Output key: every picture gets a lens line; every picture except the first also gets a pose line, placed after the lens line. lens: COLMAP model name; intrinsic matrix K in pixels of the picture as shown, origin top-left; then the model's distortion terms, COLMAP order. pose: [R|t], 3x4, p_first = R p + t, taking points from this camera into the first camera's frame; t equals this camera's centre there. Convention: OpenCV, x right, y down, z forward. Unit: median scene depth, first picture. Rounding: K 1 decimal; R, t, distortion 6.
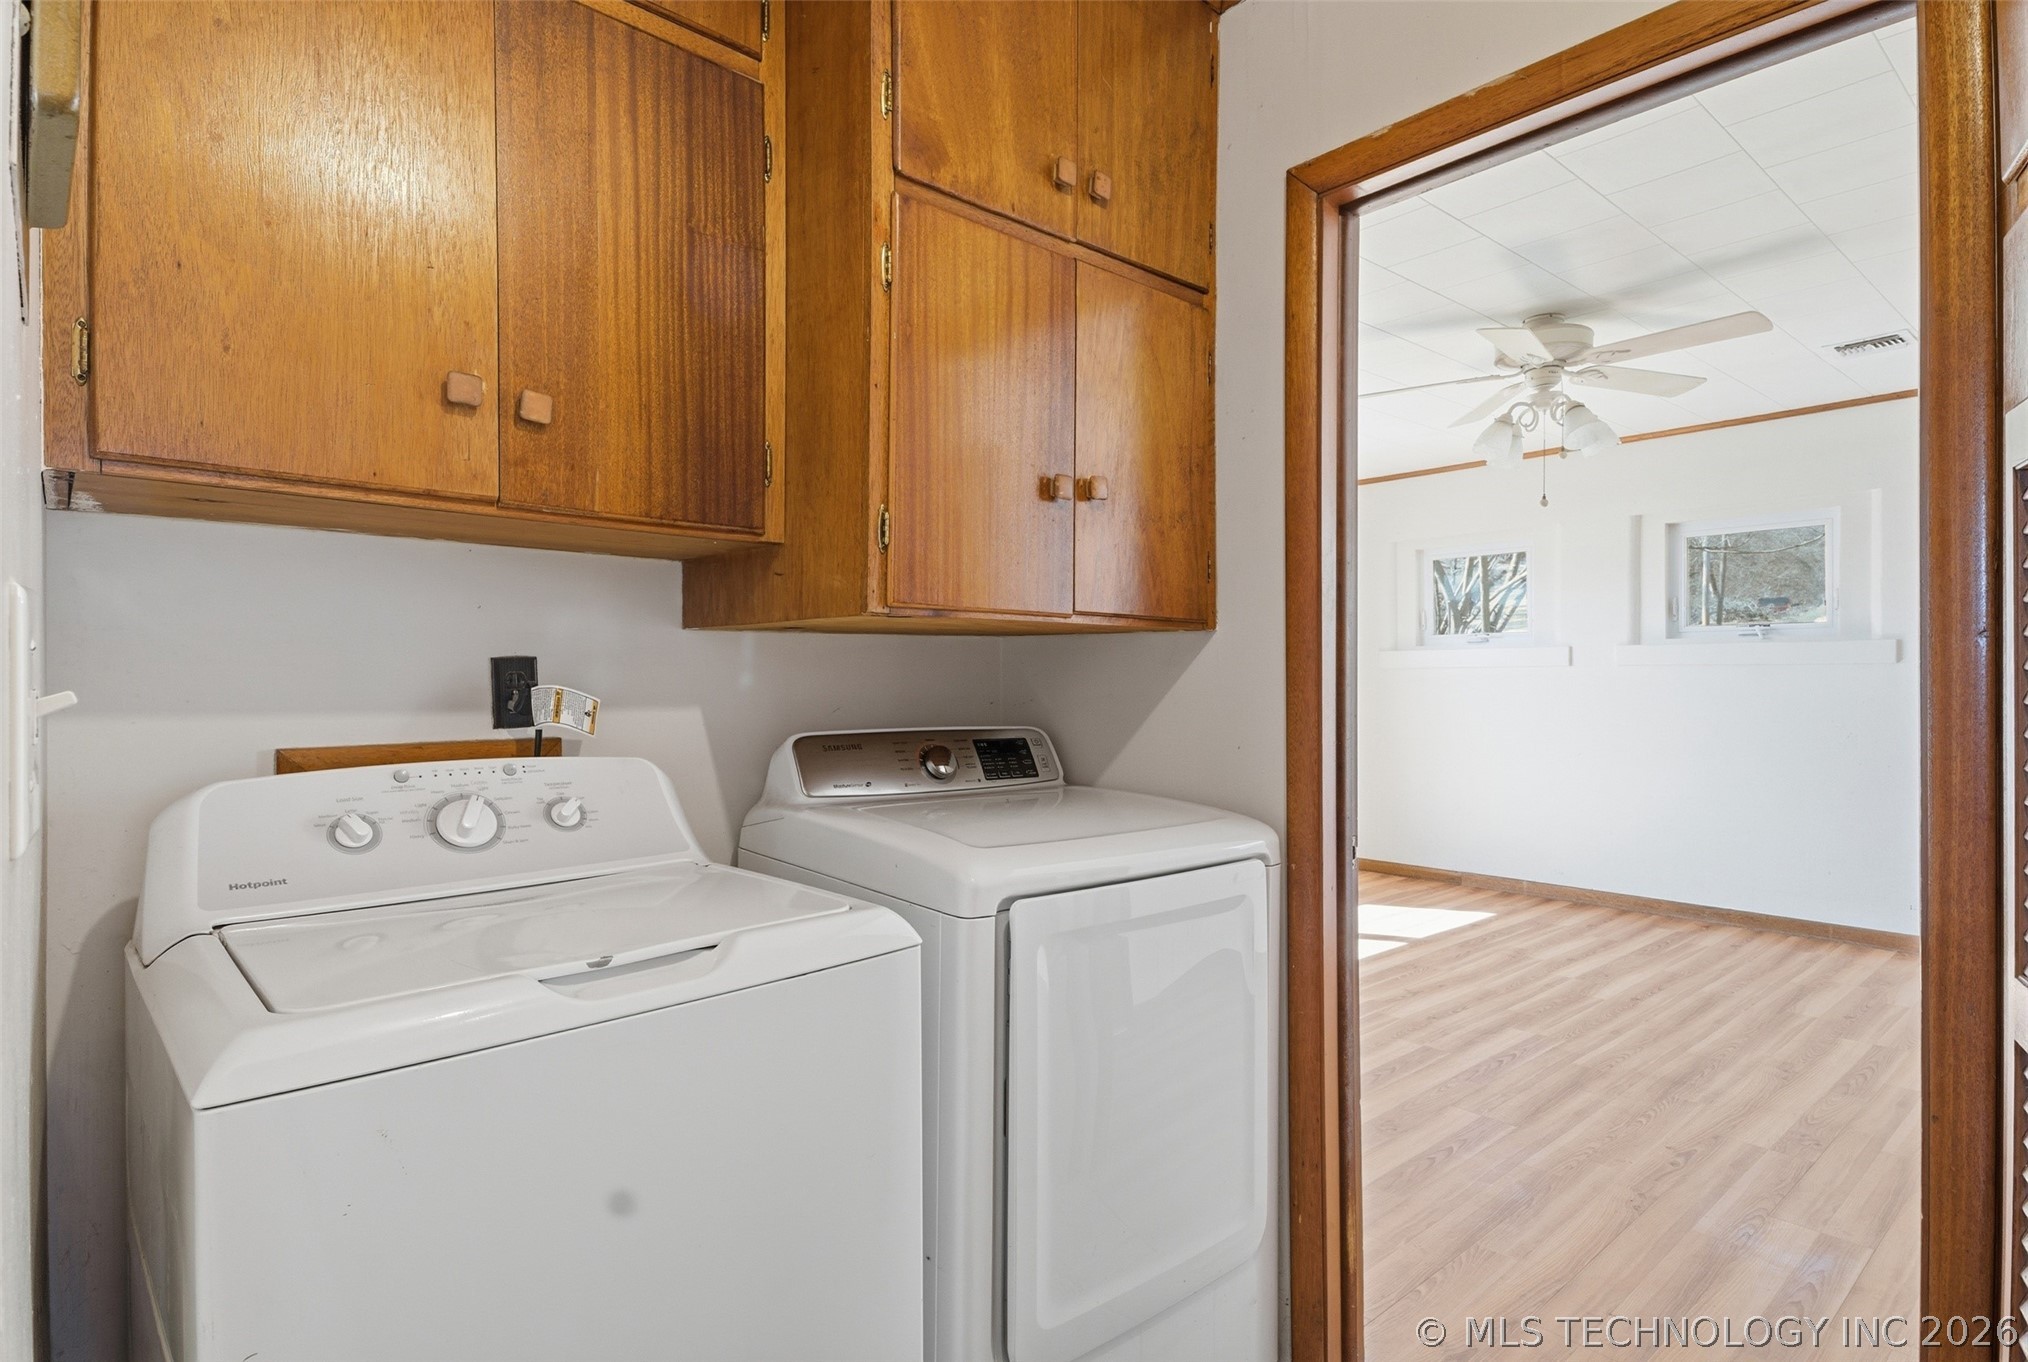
lens RADIAL K [[1073.5, 0, 1004.6], [0, 1073.5, 666.4], [0, 0, 1]] dist [0.003653, 0.001867]
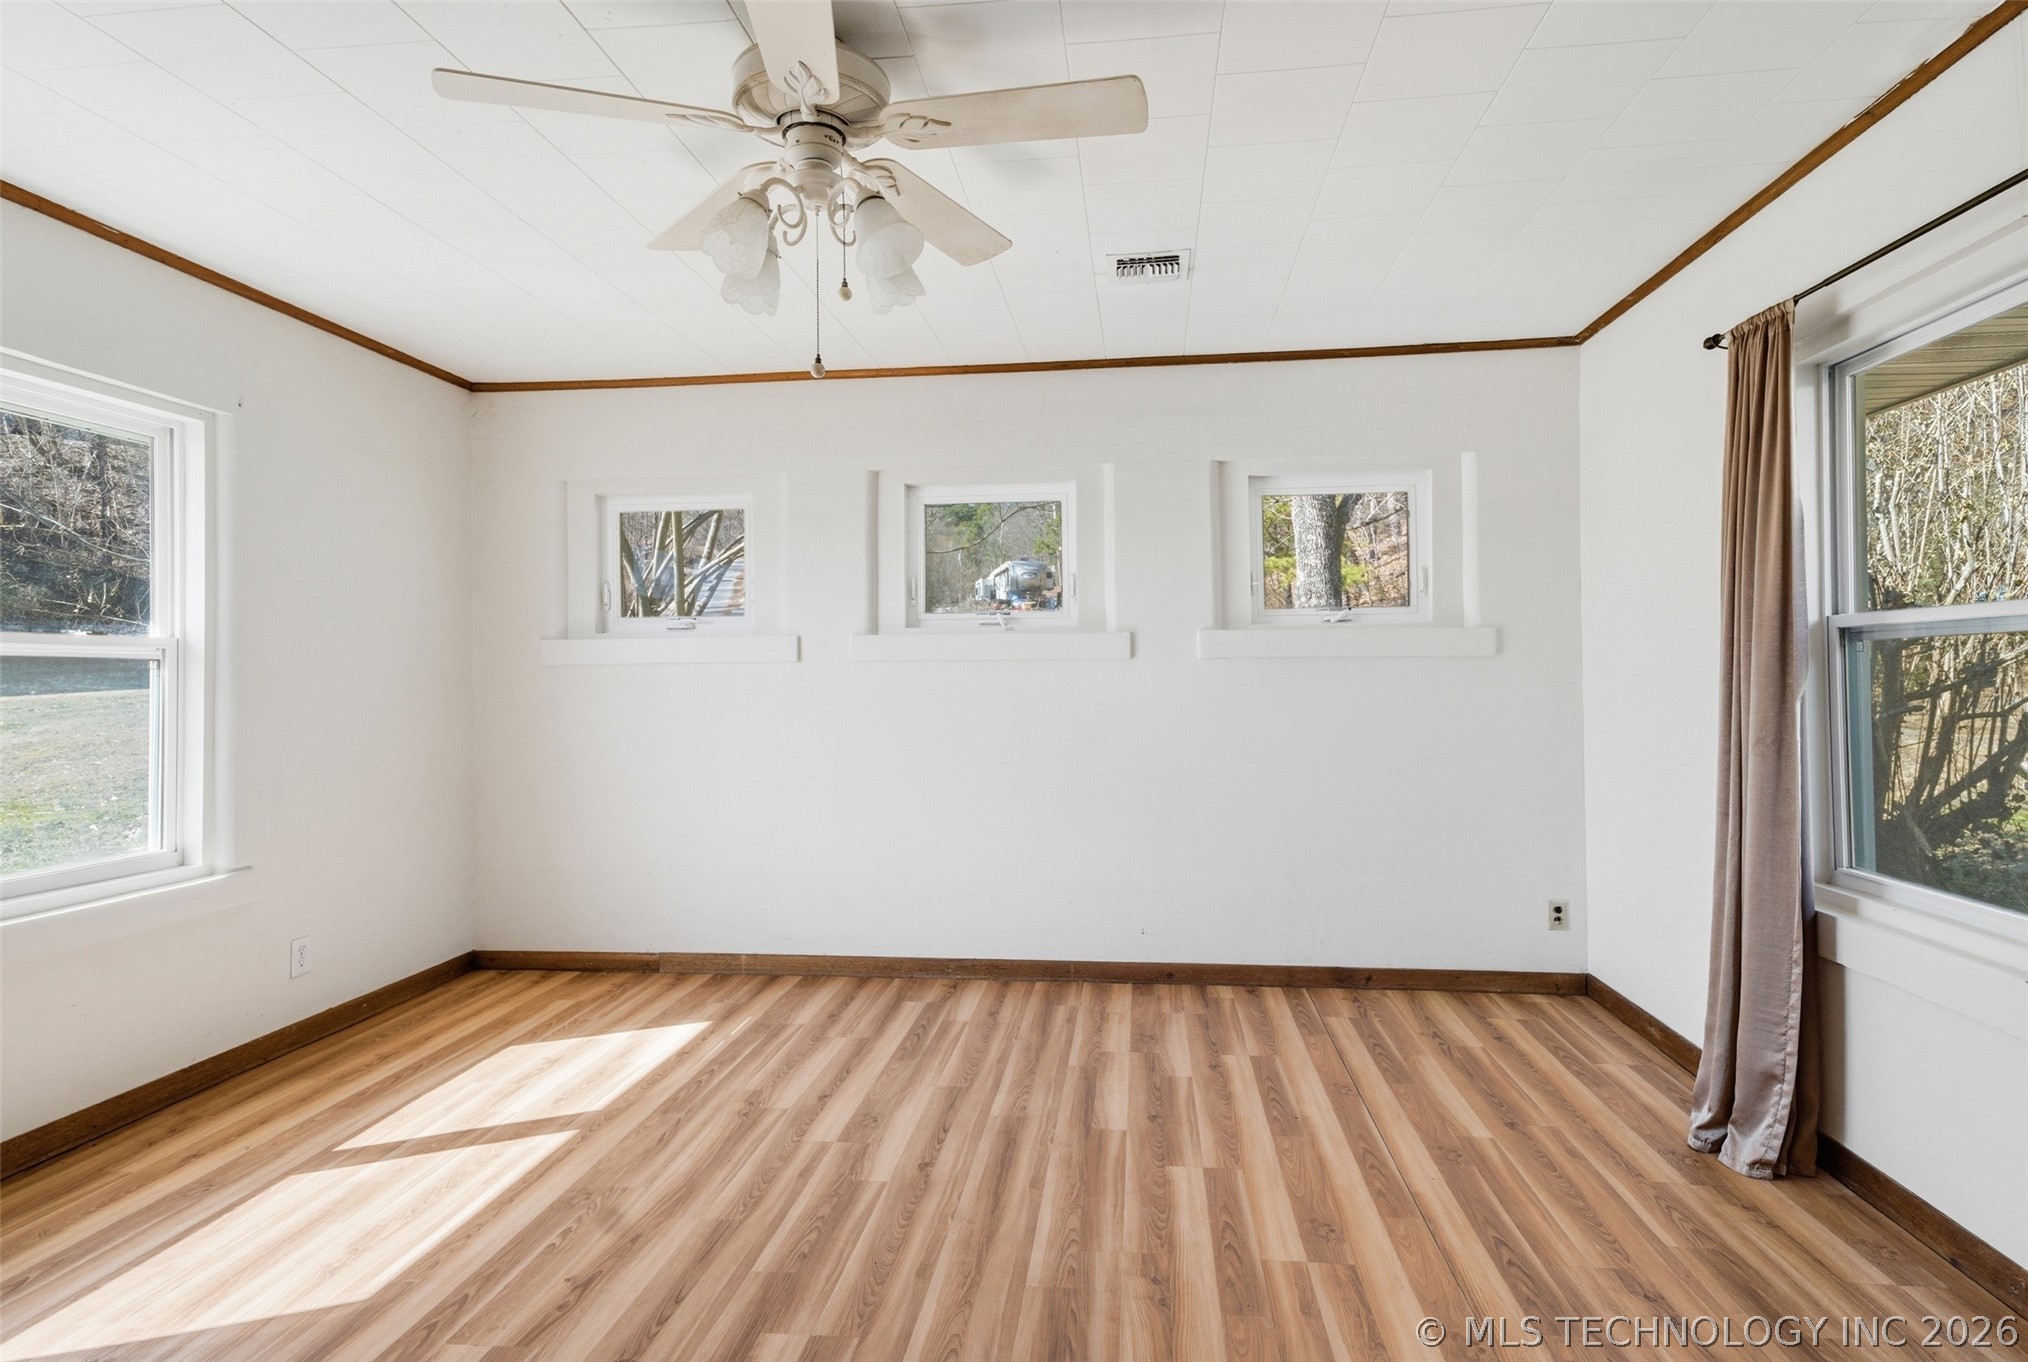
lens RADIAL K [[1073.5, 0, 1004.6], [0, 1073.5, 666.4], [0, 0, 1]] dist [0.003653, 0.001867]
pose [[0.747460, 0.000698, 0.664306, 0.156886], [-0.001009, 0.999999, 0.000084, 0.003219], [-0.664306, -0.000733, 0.747461, 0.400423]]
